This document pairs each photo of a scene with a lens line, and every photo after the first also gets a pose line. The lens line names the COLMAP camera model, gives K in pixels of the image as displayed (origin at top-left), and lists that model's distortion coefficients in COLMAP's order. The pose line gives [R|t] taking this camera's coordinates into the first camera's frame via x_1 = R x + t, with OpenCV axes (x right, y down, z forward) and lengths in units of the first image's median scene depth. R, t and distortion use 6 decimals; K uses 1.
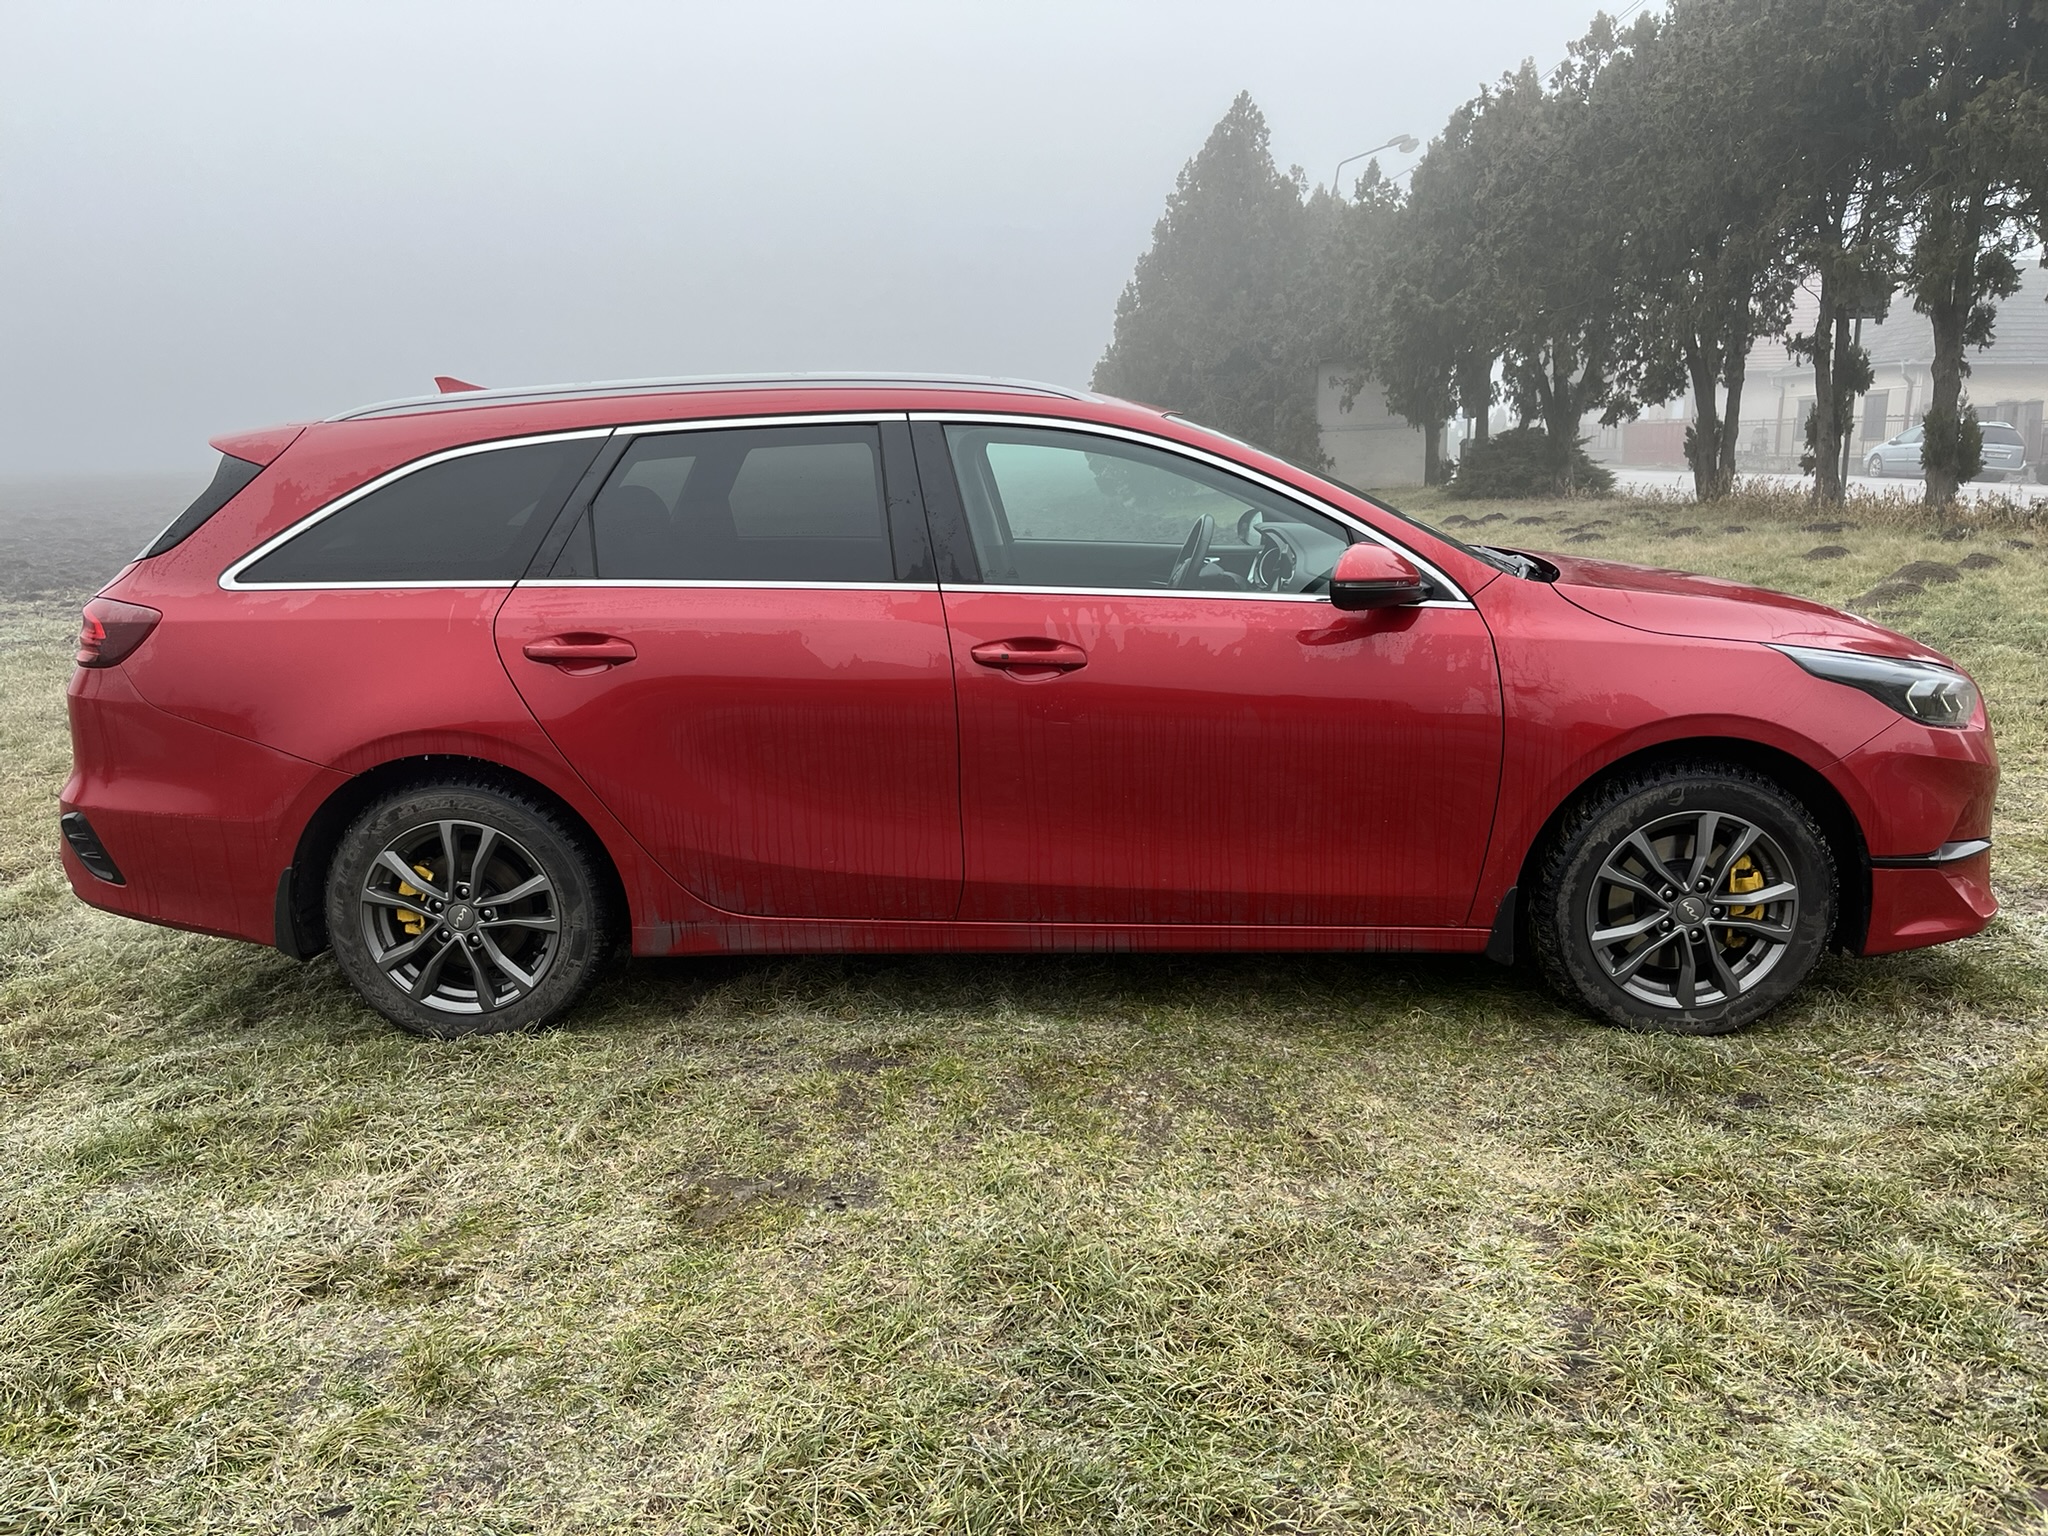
lens RADIAL K [[1556.9, 0, 1019.8], [0, 1556.9, 779.6], [0, 0, 1]] dist [0.087190, -0.126290]
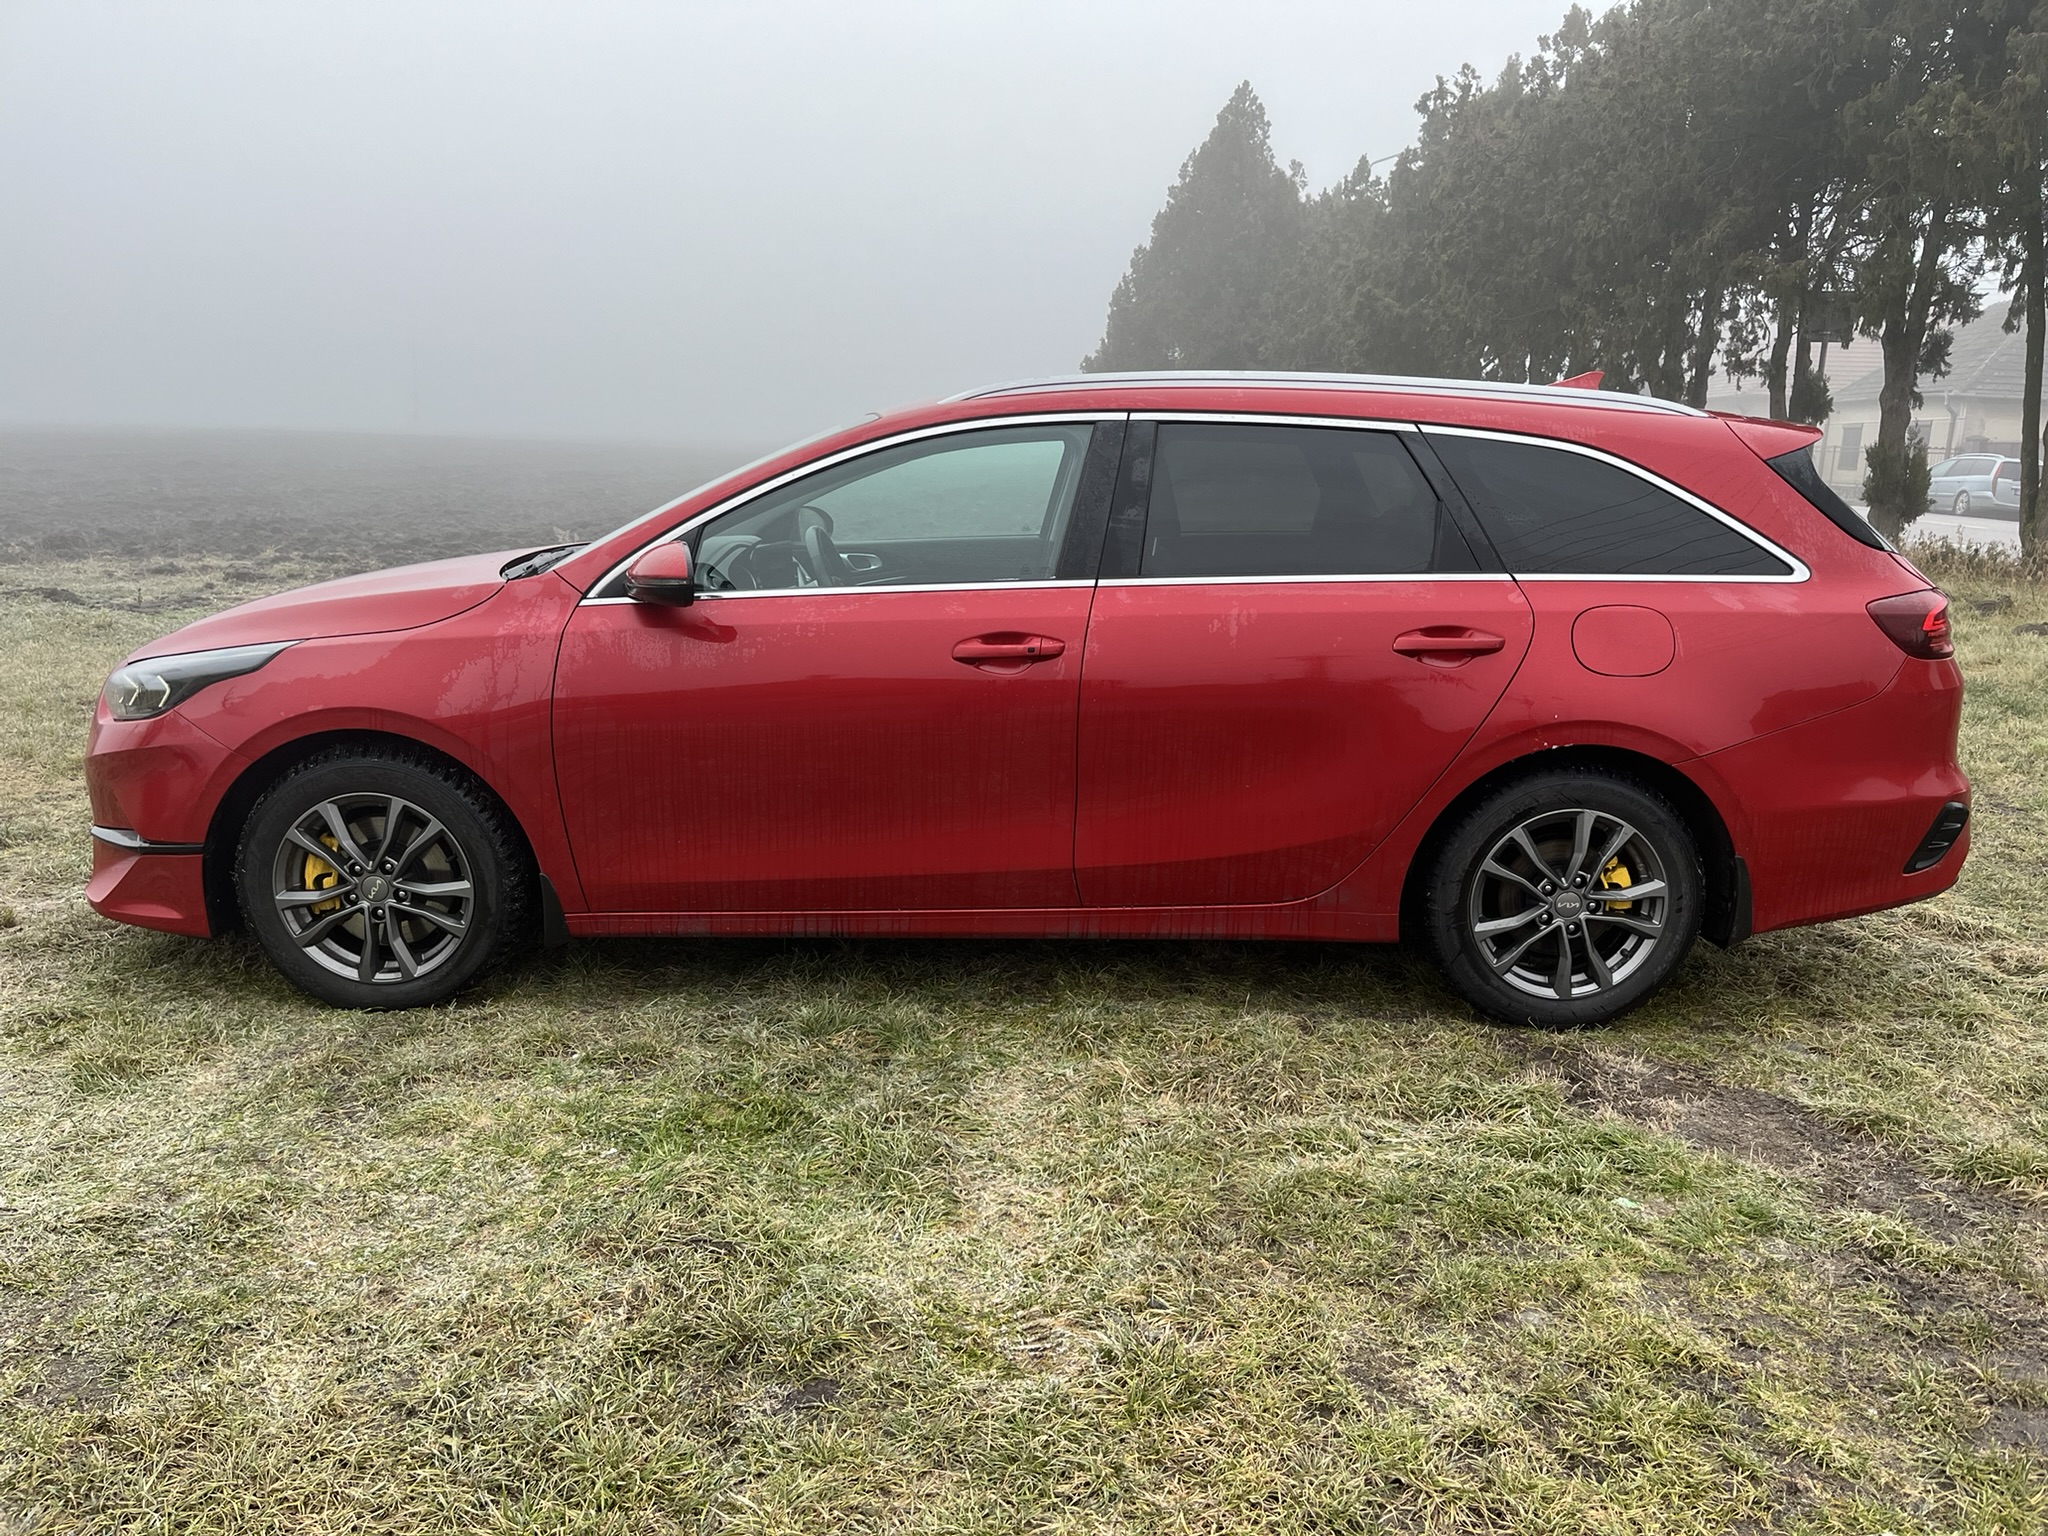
lens RADIAL K [[1552.6, 0, 1037.7], [0, 1552.6, 787.6], [0, 0, 1]] dist [0.083064, -0.122136]
pose [[0.998500, 0.049271, -0.023874, 0.094969], [-0.049033, 0.998742, 0.010467, -0.013732], [0.024359, -0.009280, 0.999660, 0.049776]]
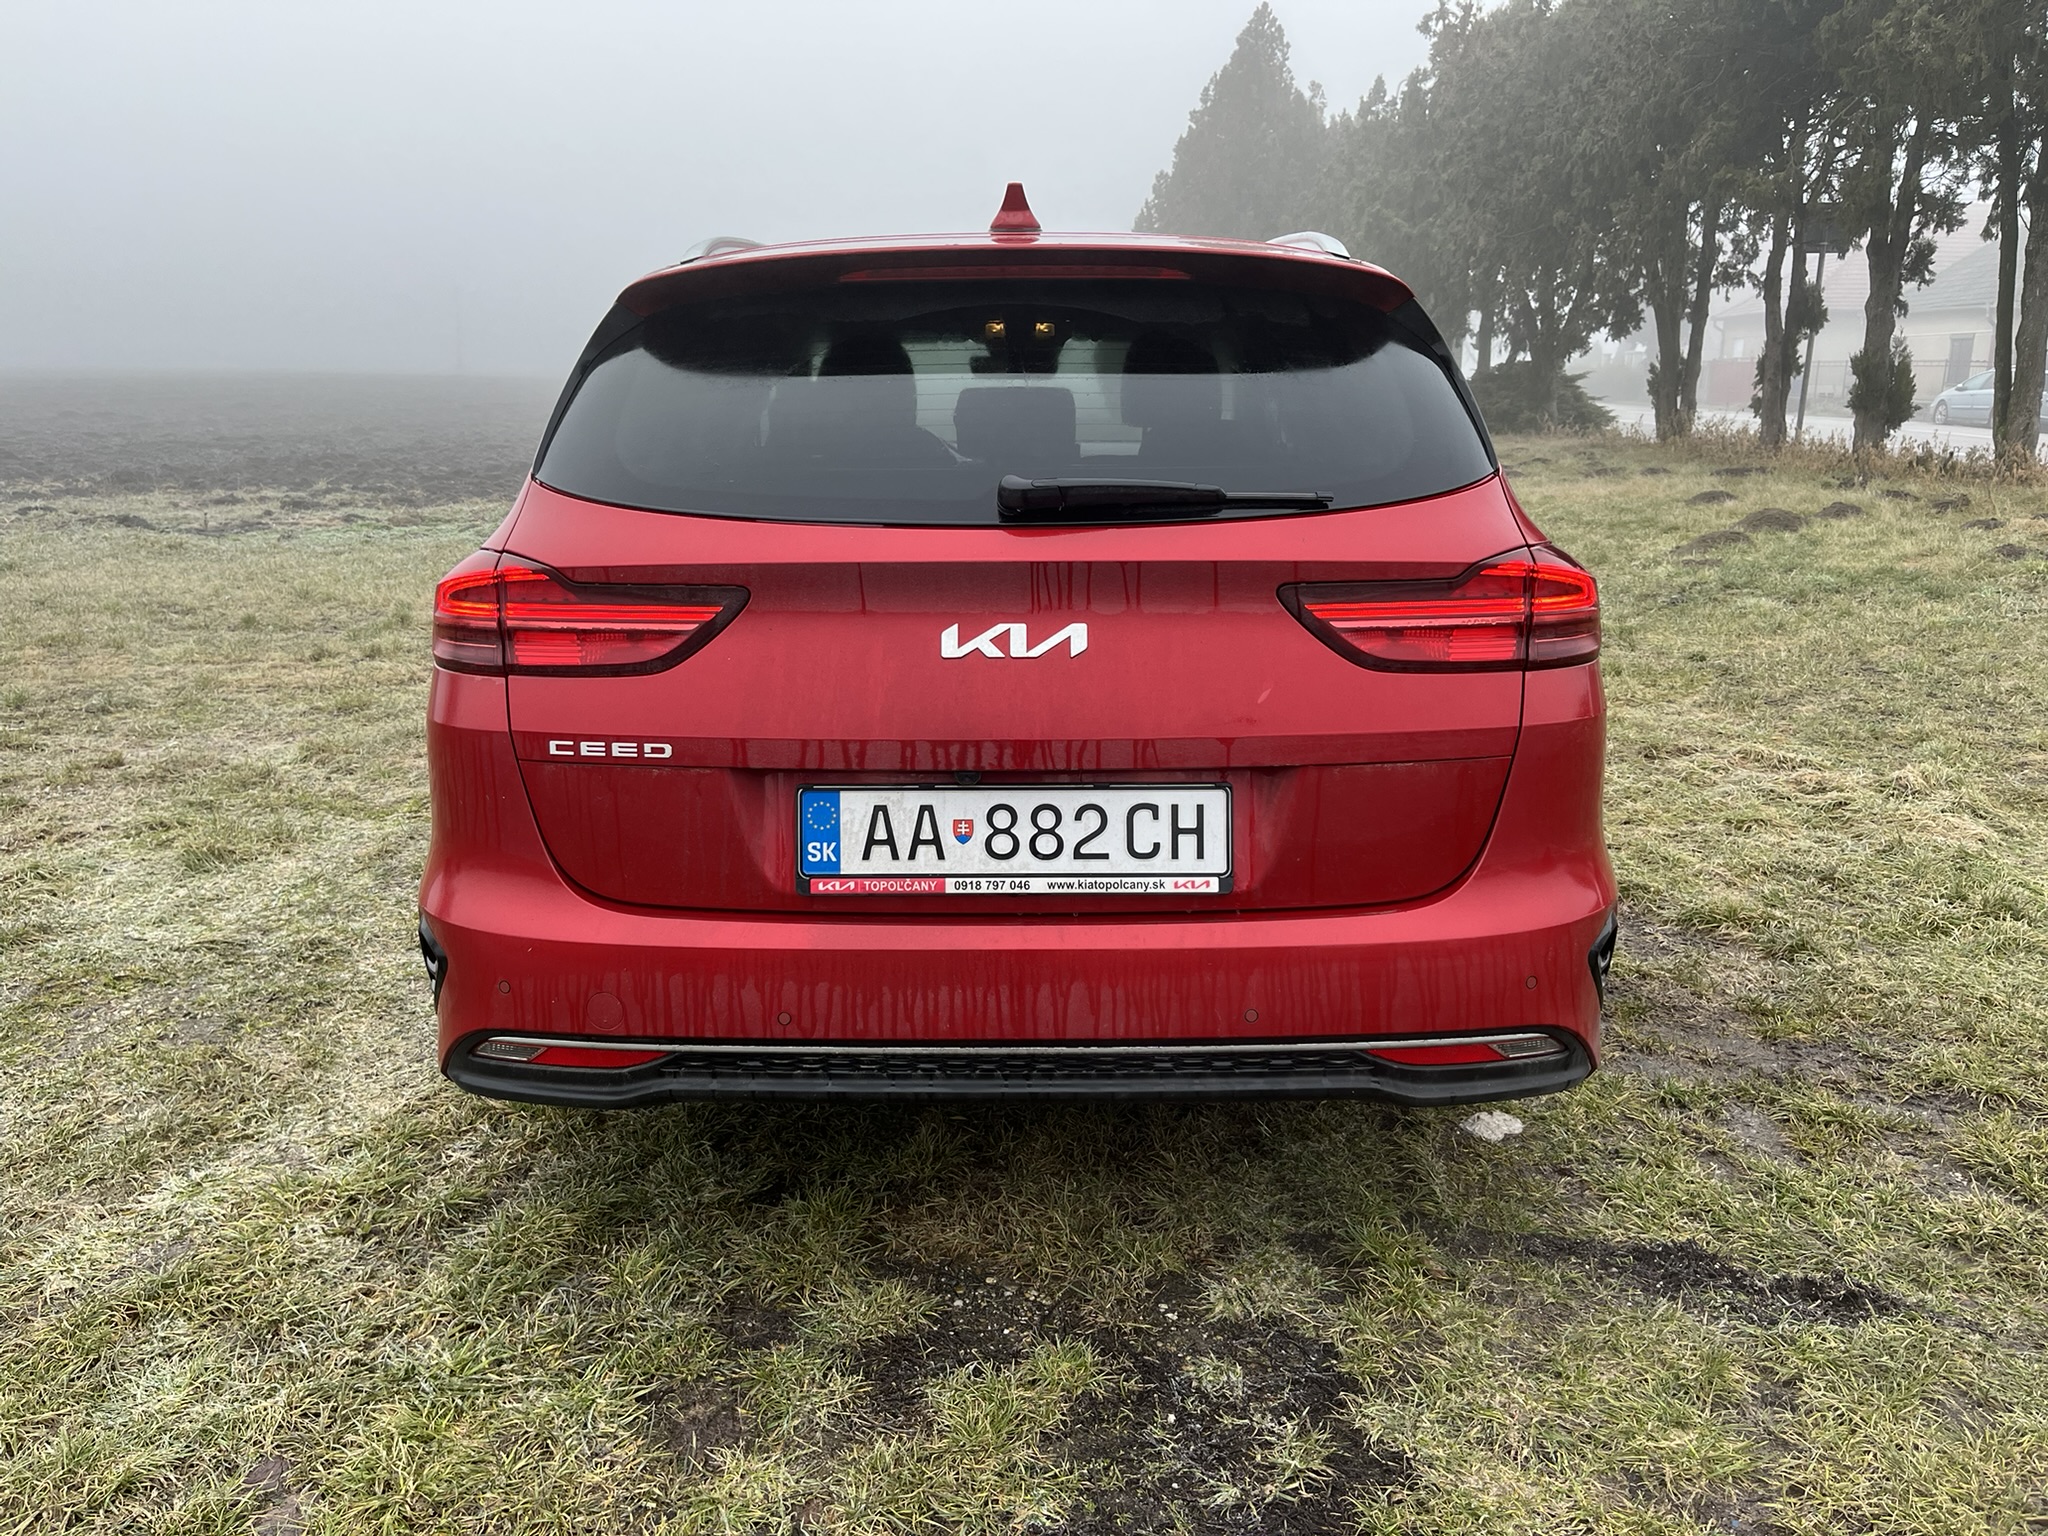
lens RADIAL K [[1551.1, 0, 1024.0], [0, 1551.1, 768.0], [0, 0, 1]] dist [0.095476, -0.142676]
pose [[0.997370, 0.041769, -0.059239, 0.114593], [-0.039353, 0.998368, 0.041392, -0.001976], [0.060871, -0.038952, 0.997385, 0.010878]]
